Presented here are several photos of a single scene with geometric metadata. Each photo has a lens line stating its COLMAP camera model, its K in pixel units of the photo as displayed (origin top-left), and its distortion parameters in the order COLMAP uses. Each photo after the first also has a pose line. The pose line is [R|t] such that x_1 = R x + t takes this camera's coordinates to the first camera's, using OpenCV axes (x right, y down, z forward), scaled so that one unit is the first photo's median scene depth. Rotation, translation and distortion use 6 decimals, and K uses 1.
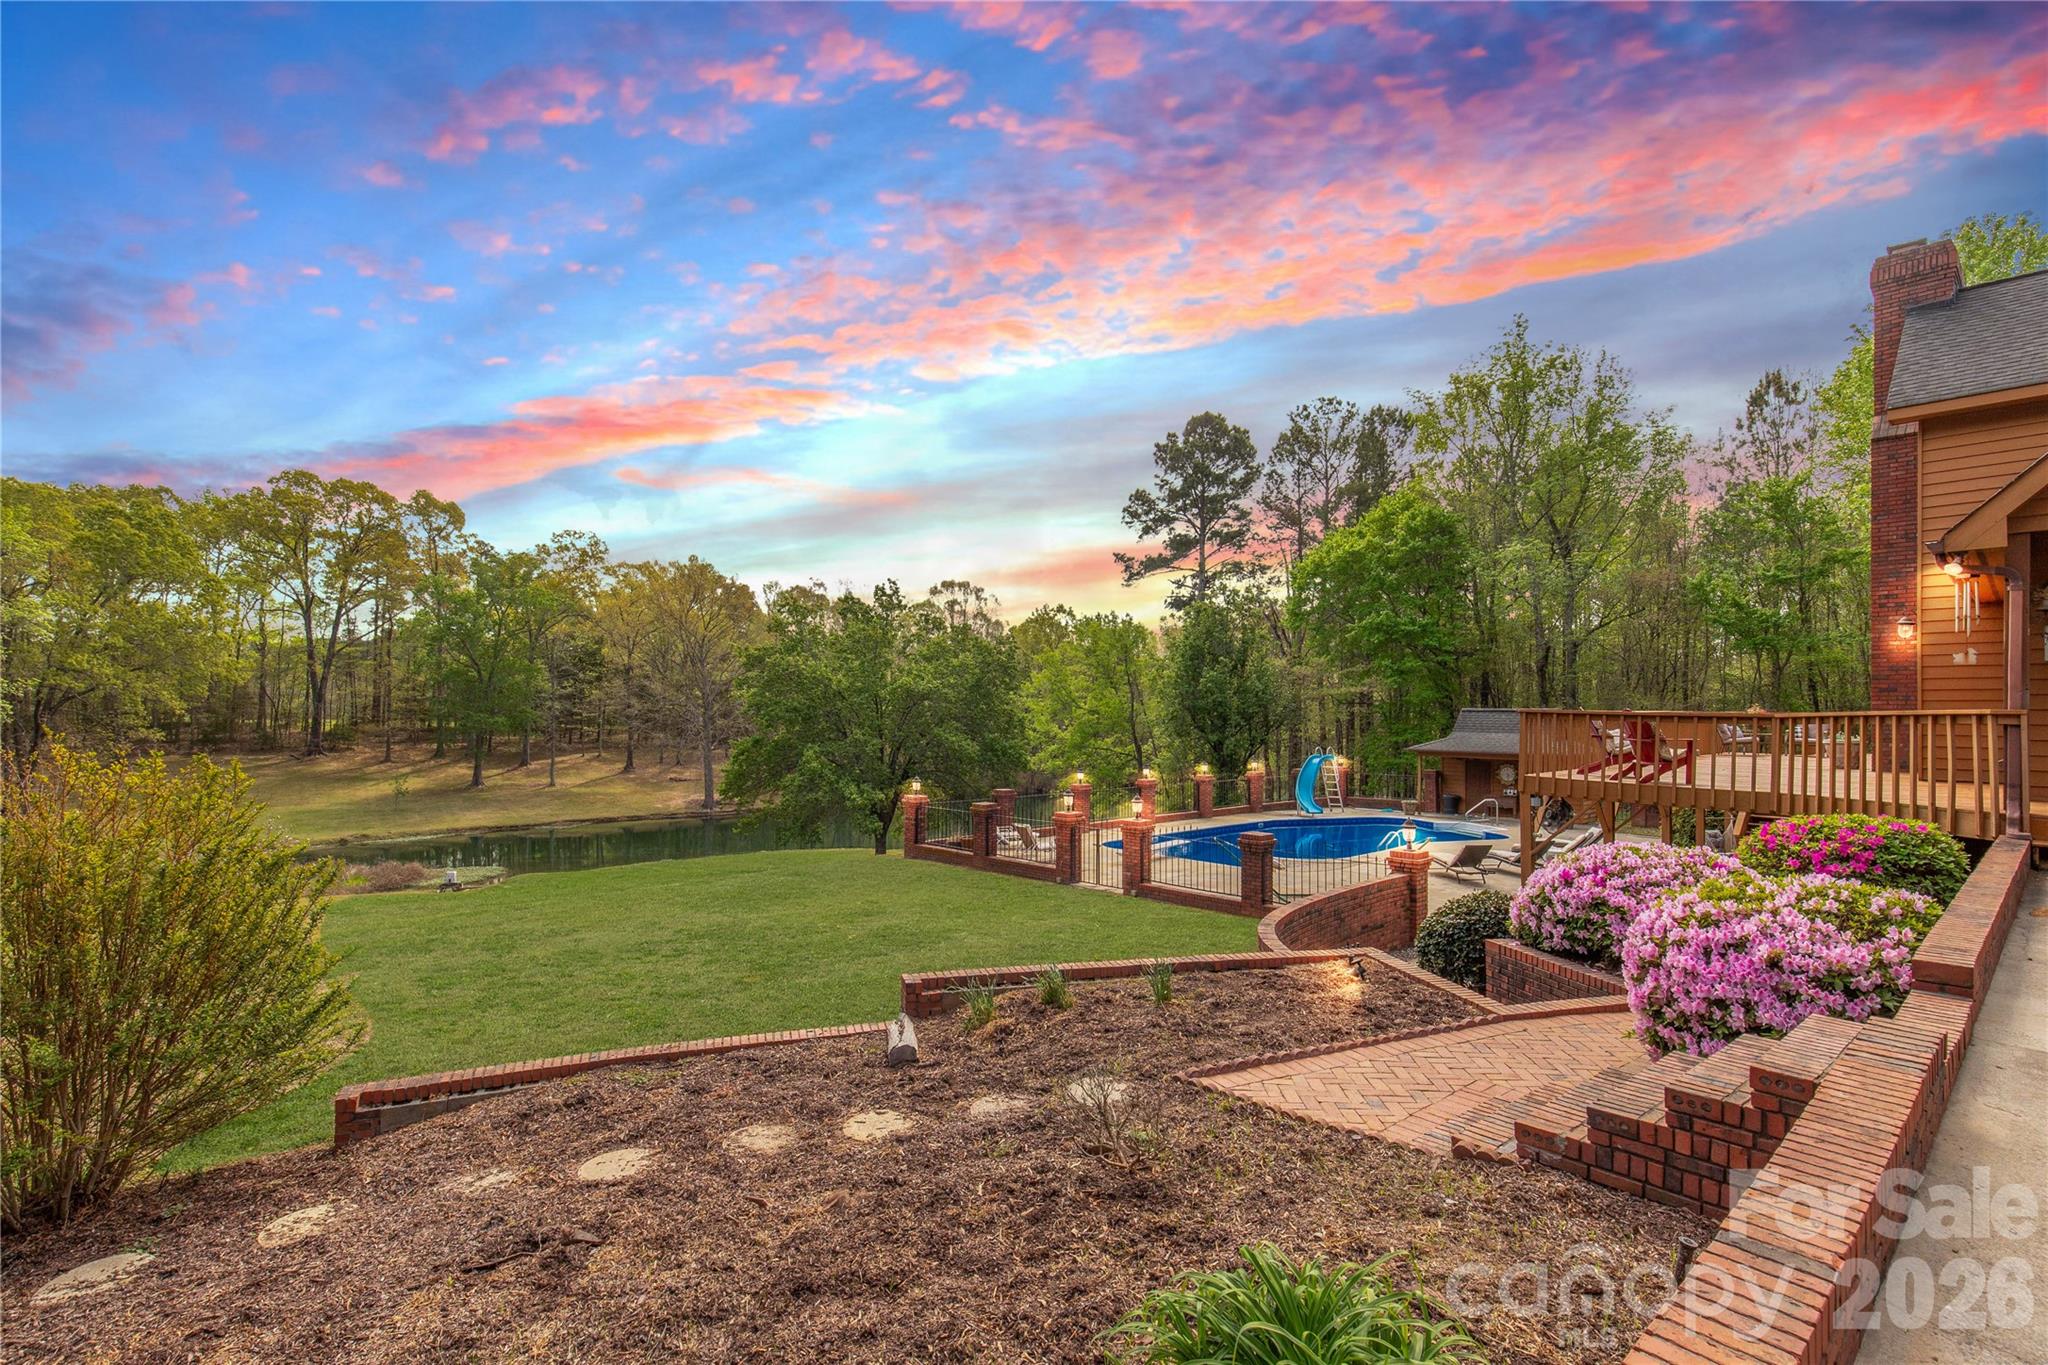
lens RADIAL K [[944.2, 0, 1031.6], [0, 944.2, 720.7], [0, 0, 1]] dist [-0.004892, 0.000221]
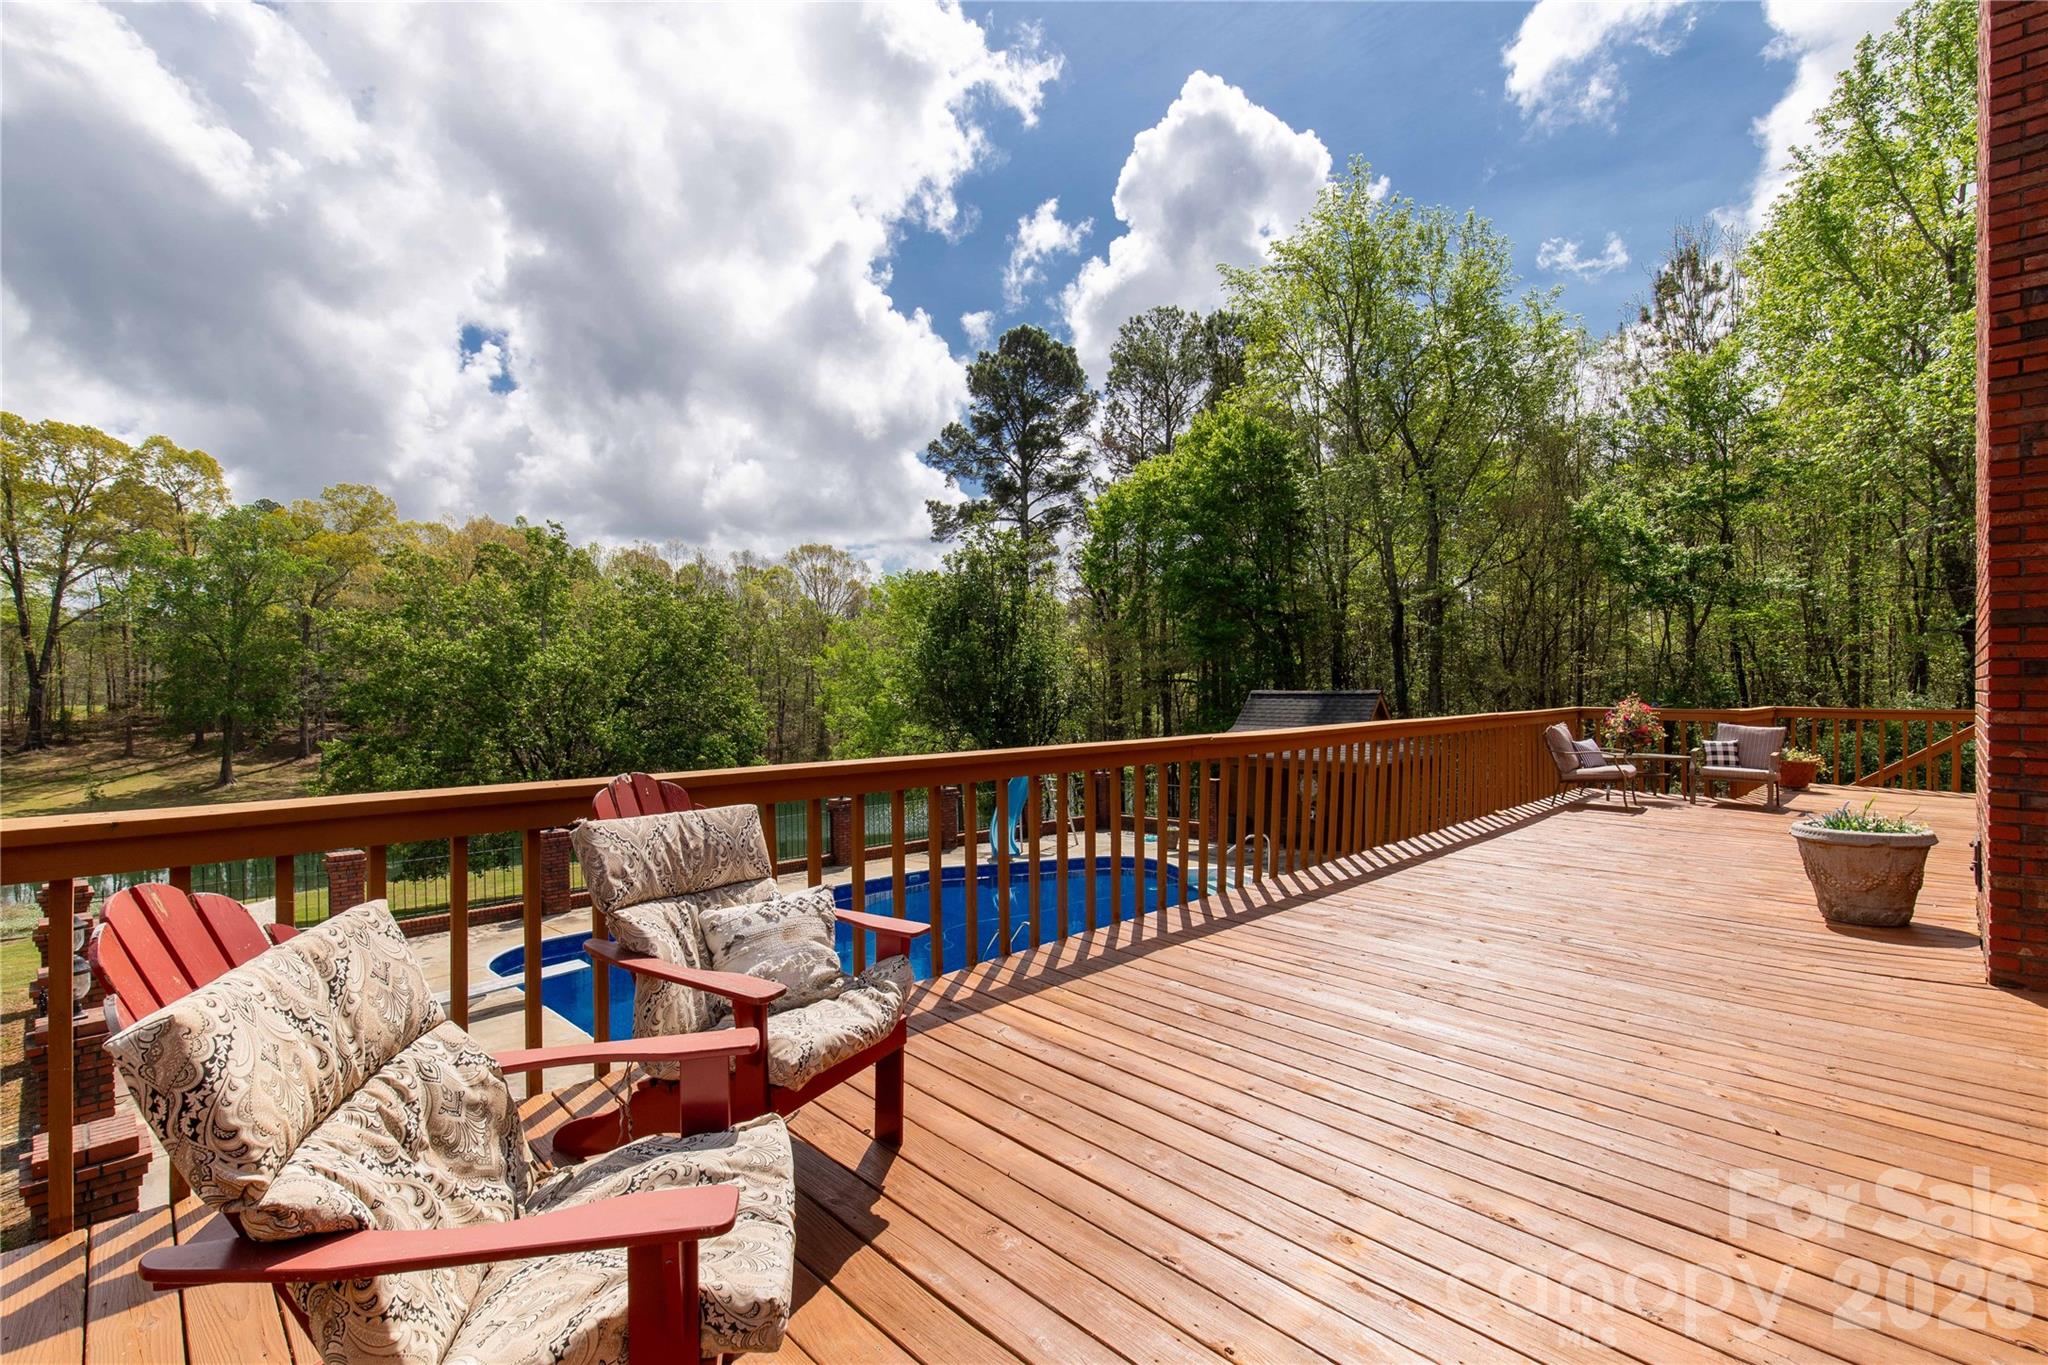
lens RADIAL K [[944.2, 0, 1031.6], [0, 944.2, 720.7], [0, 0, 1]] dist [-0.004892, 0.000221]
pose [[0.998084, -0.011896, 0.060715, 0.127273], [0.010273, 0.999583, 0.026970, -0.006232], [-0.061011, -0.026295, 0.997791, 0.161636]]
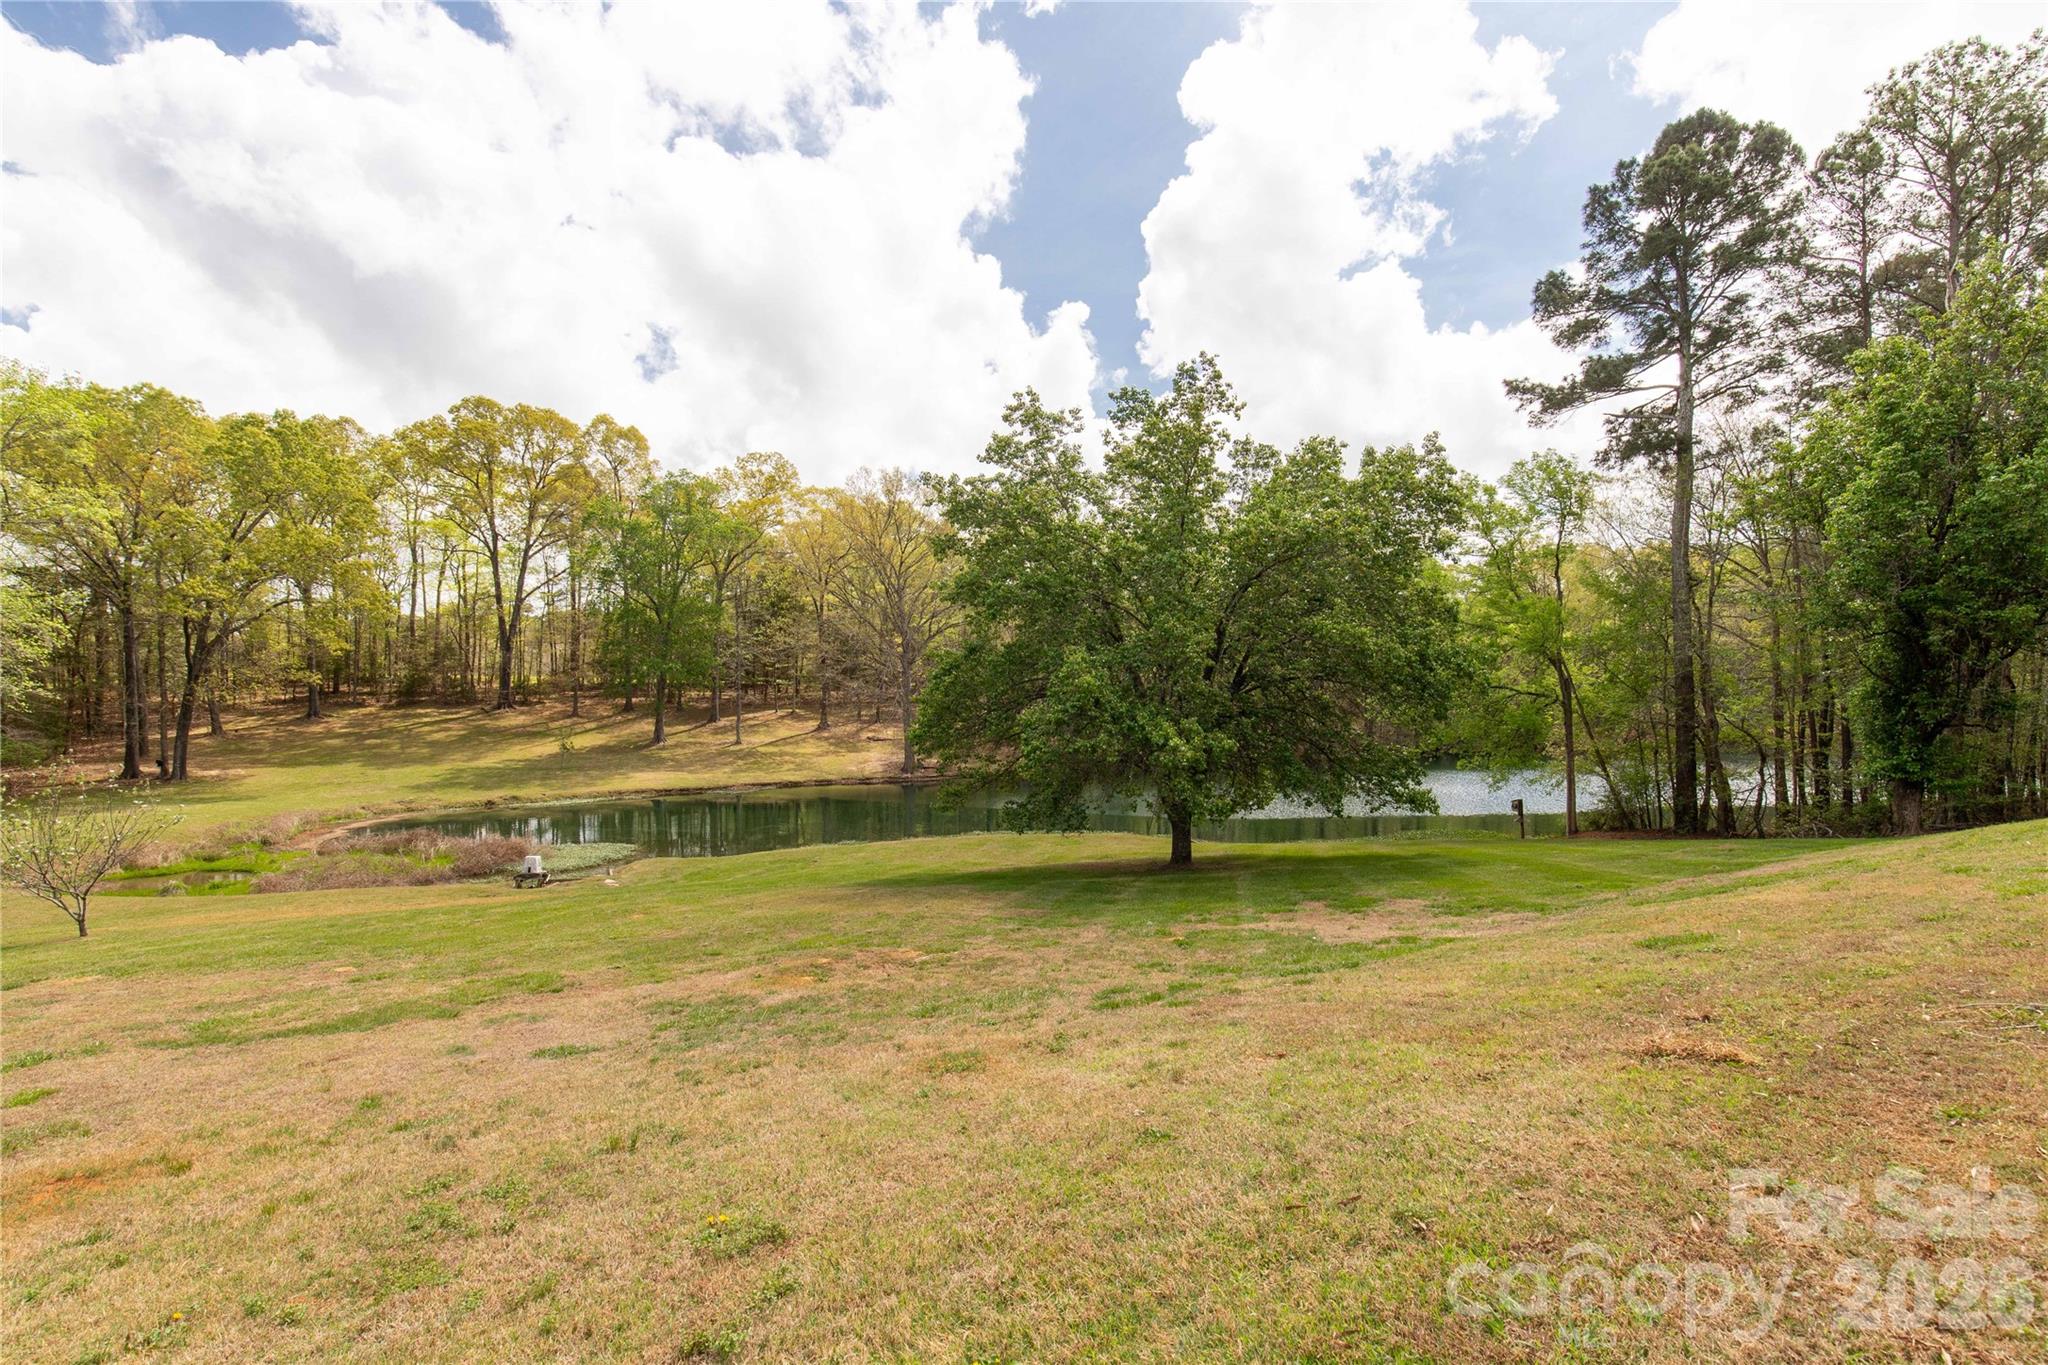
lens RADIAL K [[944.2, 0, 1031.6], [0, 944.2, 720.7], [0, 0, 1]] dist [-0.004892, 0.000221]
pose [[0.978551, 0.004178, -0.205960, -0.093888], [0.002175, 0.999529, 0.030607, 0.031910], [0.205991, -0.030399, 0.978082, 0.305785]]
